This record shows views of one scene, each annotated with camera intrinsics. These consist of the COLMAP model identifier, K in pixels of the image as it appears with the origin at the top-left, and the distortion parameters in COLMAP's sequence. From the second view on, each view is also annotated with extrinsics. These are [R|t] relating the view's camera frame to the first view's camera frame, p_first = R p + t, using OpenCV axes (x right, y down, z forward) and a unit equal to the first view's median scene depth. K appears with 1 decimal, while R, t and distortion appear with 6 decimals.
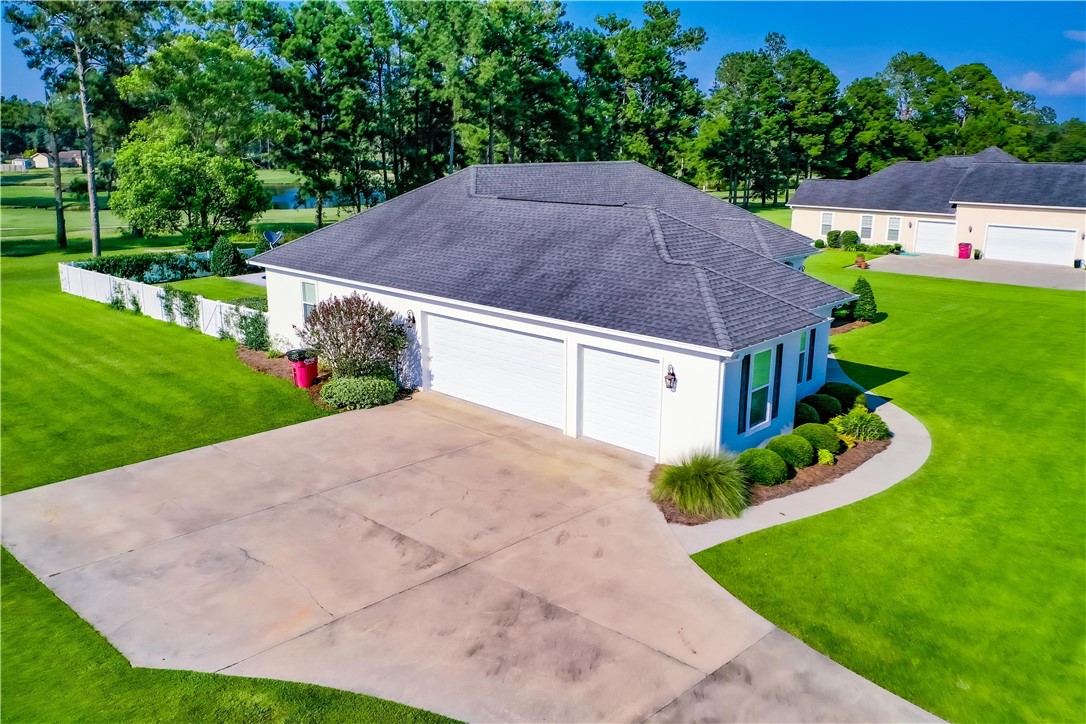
lens RADIAL K [[851.6, 0, 543.0], [0, 851.6, 362.0], [0, 0, 1]] dist [-0.010322, 0.010730]
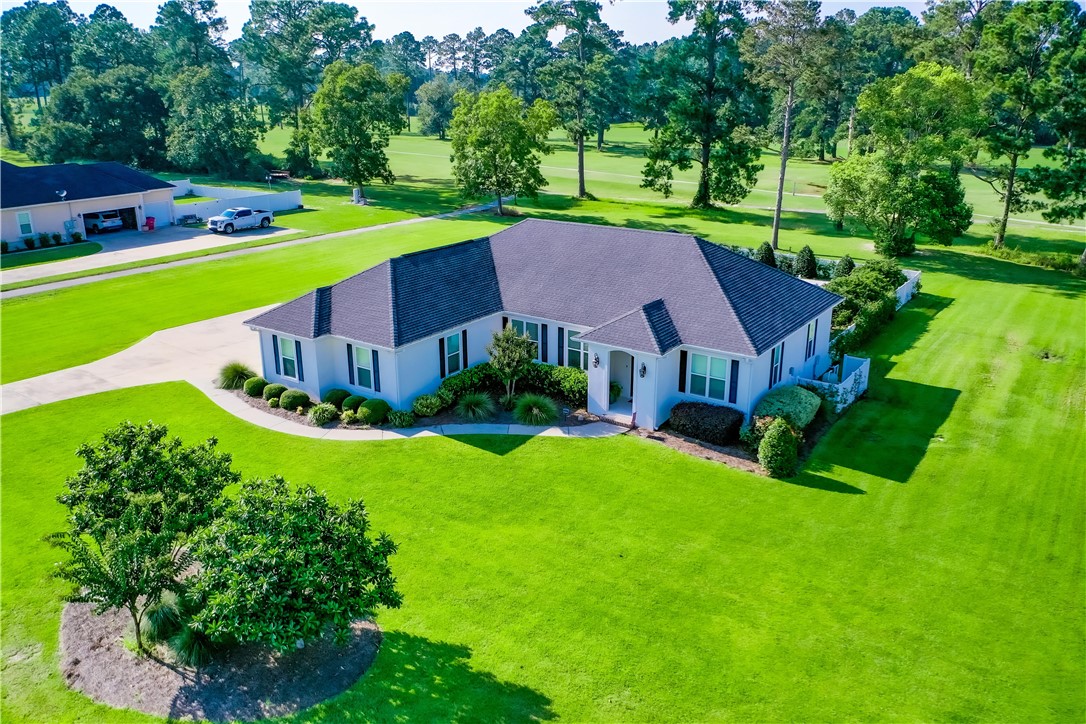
lens RADIAL K [[851.6, 0, 543.0], [0, 851.6, 362.0], [0, 0, 1]] dist [-0.010322, 0.010730]
pose [[0.168296, 0.315797, -0.933782, 2.044414], [-0.267712, 0.926332, 0.265027, -0.588750], [0.948687, 0.205382, 0.240441, 1.066102]]
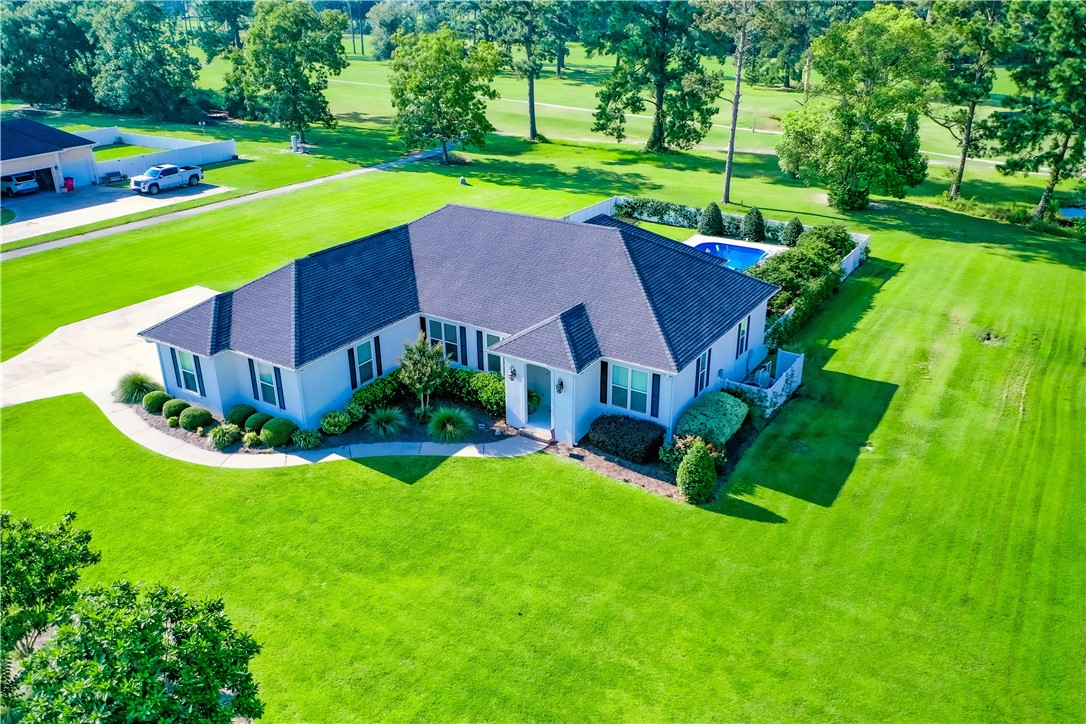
lens RADIAL K [[851.6, 0, 543.0], [0, 851.6, 362.0], [0, 0, 1]] dist [-0.010322, 0.010730]
pose [[0.202405, 0.400482, -0.893670, 1.916831], [-0.260702, 0.901663, 0.345018, -0.762392], [0.943963, 0.163148, 0.286908, 1.164776]]
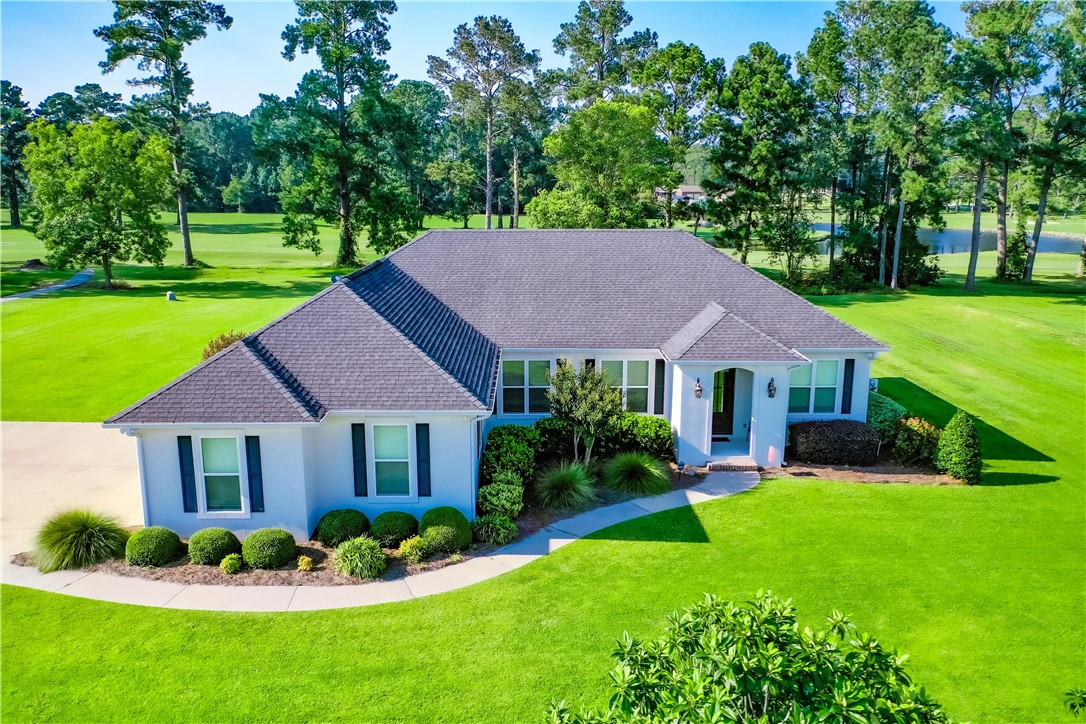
lens RADIAL K [[851.6, 0, 543.0], [0, 851.6, 362.0], [0, 0, 1]] dist [-0.010322, 0.010730]
pose [[0.710733, 0.157776, -0.685540, 1.136124], [-0.197178, 0.980139, 0.021153, -0.182826], [0.675263, 0.120139, 0.727727, 0.521895]]
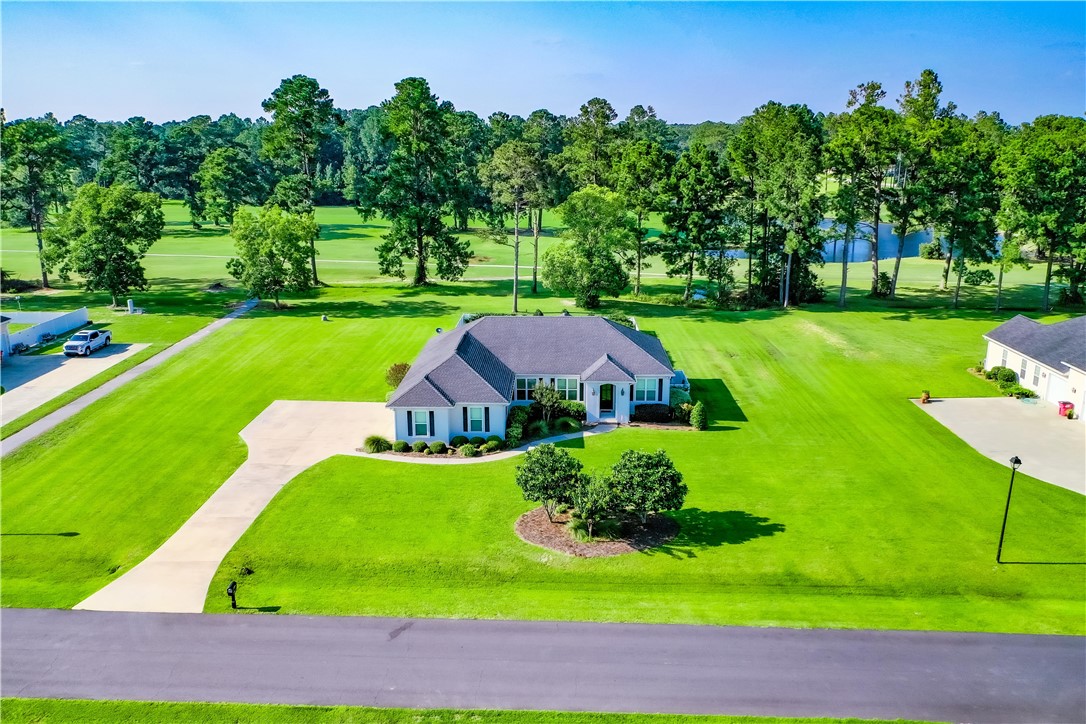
lens RADIAL K [[851.6, 0, 543.0], [0, 851.6, 362.0], [0, 0, 1]] dist [-0.010322, 0.010730]
pose [[0.680234, 0.195471, -0.706451, 2.520958], [-0.199065, 0.976829, 0.078605, -0.480273], [0.705447, 0.087160, 0.703383, -0.764073]]
